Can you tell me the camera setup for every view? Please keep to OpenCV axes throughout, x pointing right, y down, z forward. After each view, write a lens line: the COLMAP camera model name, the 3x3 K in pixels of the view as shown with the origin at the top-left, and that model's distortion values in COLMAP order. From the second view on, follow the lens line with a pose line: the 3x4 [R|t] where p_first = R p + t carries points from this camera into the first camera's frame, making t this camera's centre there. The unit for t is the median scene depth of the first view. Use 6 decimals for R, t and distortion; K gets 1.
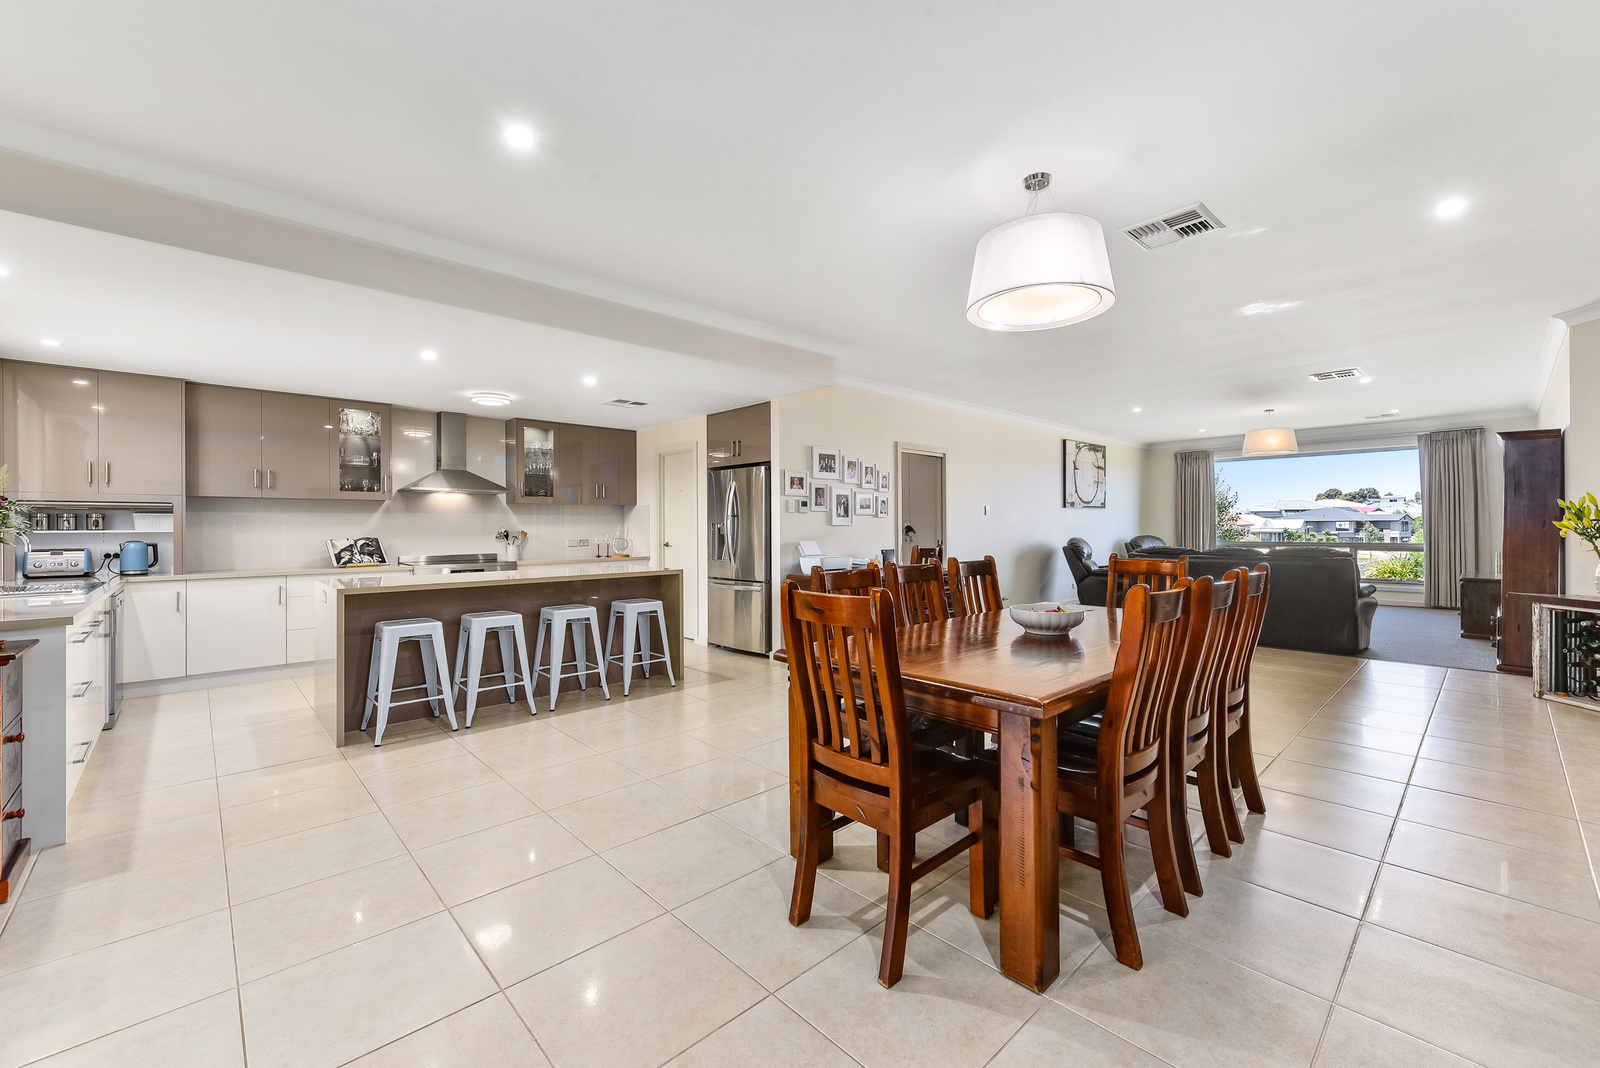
lens RADIAL K [[640.4, 0, 803.8], [0, 640.4, 524.7], [0, 0, 1]] dist [0.002733, 0.000173]
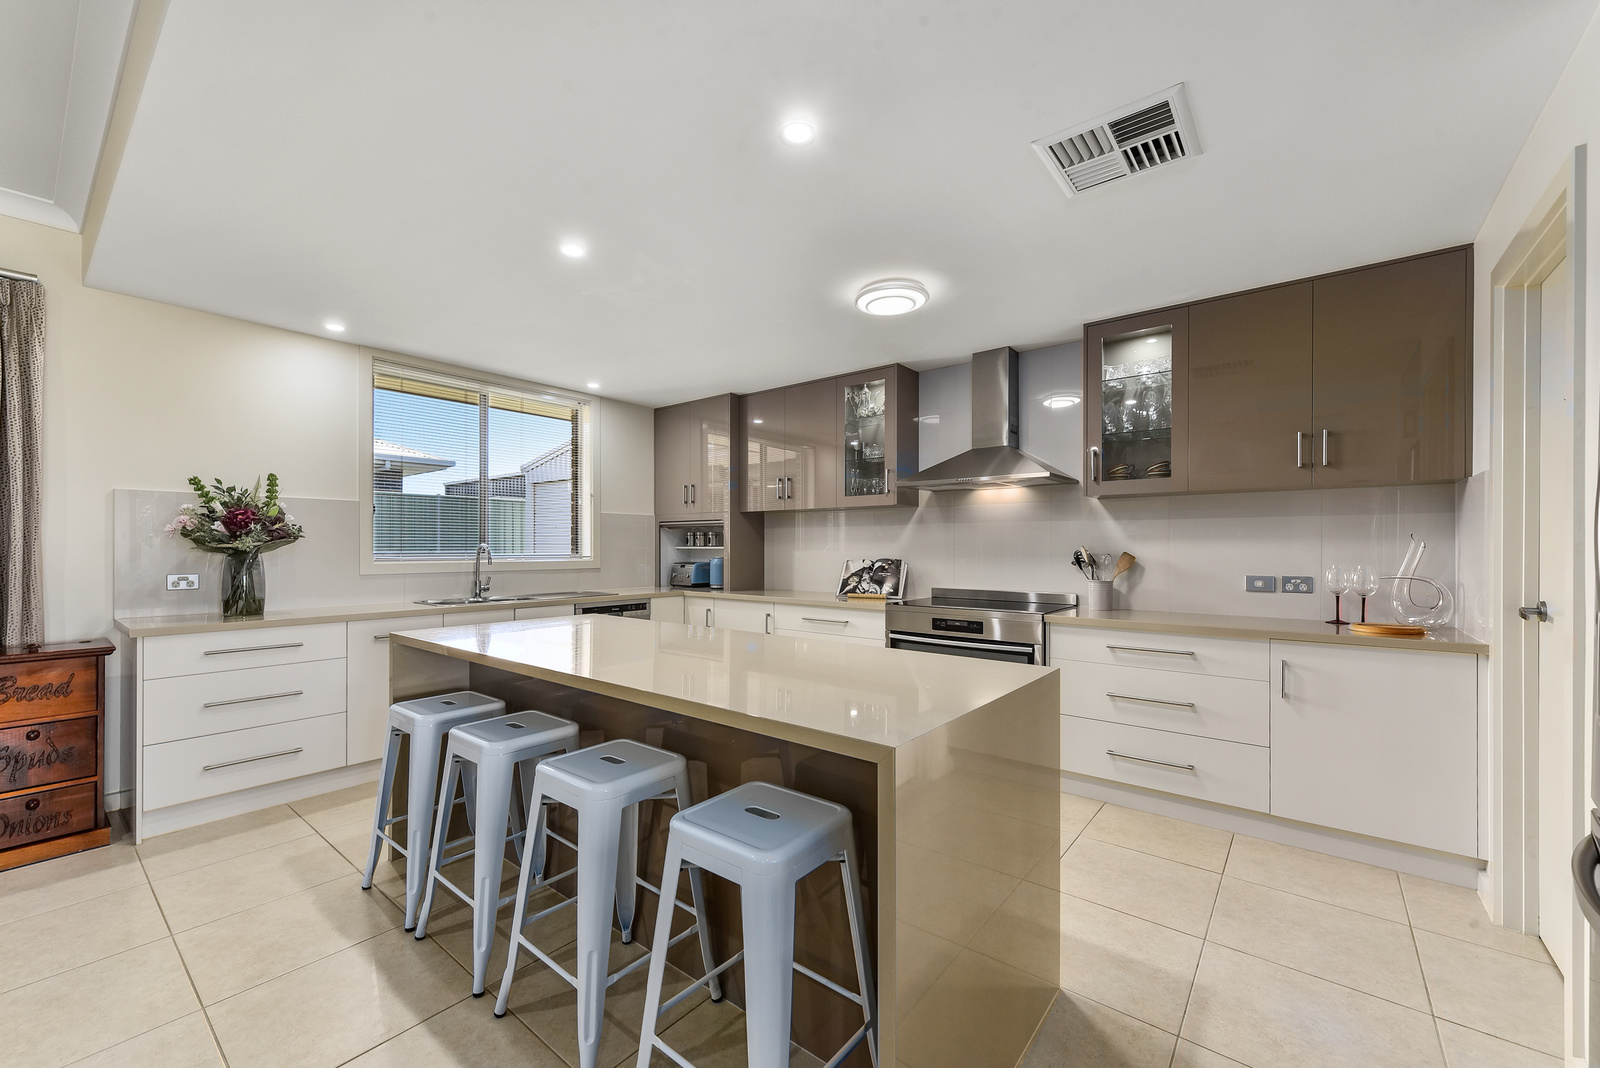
lens RADIAL K [[635.2, 0, 798.7], [0, 635.2, 543.1], [0, 0, 1]] dist [0.001774, 0.000039]
pose [[0.135558, 0.001486, -0.990768, 0.013063], [0.002805, 0.999994, 0.001884, 0.000868], [0.990765, -0.003034, 0.135553, 0.807064]]
